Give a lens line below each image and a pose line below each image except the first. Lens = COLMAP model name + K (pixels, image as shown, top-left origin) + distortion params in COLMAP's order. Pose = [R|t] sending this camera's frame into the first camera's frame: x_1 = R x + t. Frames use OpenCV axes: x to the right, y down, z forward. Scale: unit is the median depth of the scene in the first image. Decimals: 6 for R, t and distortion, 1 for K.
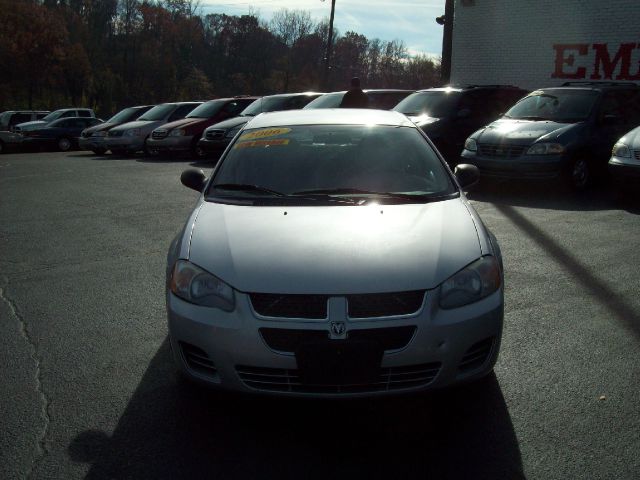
lens RADIAL K [[679.0, 0, 319.2], [0, 679.0, 243.0], [0, 0, 1]] dist [-0.114600, 0.000000]
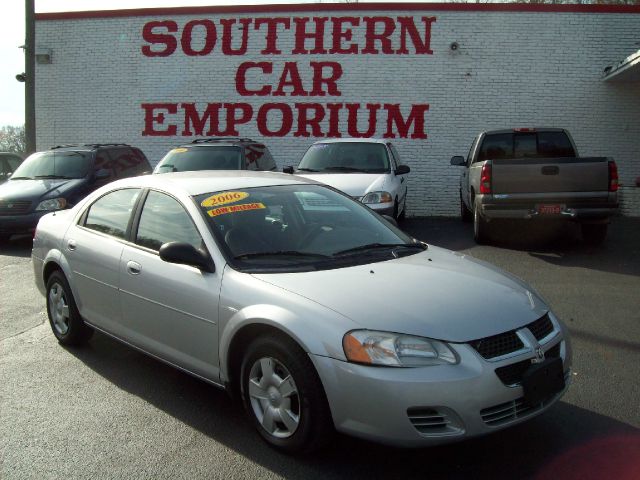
lens RADIAL K [[679.0, 0, 318.7], [0, 679.0, 241.1], [0, 0, 1]] dist [-0.114600, 0.000000]
pose [[0.758369, -0.090637, 0.645493, -0.141988], [0.146521, 0.988646, -0.033321, -0.011612], [-0.635144, 0.119848, 0.763039, 0.051013]]
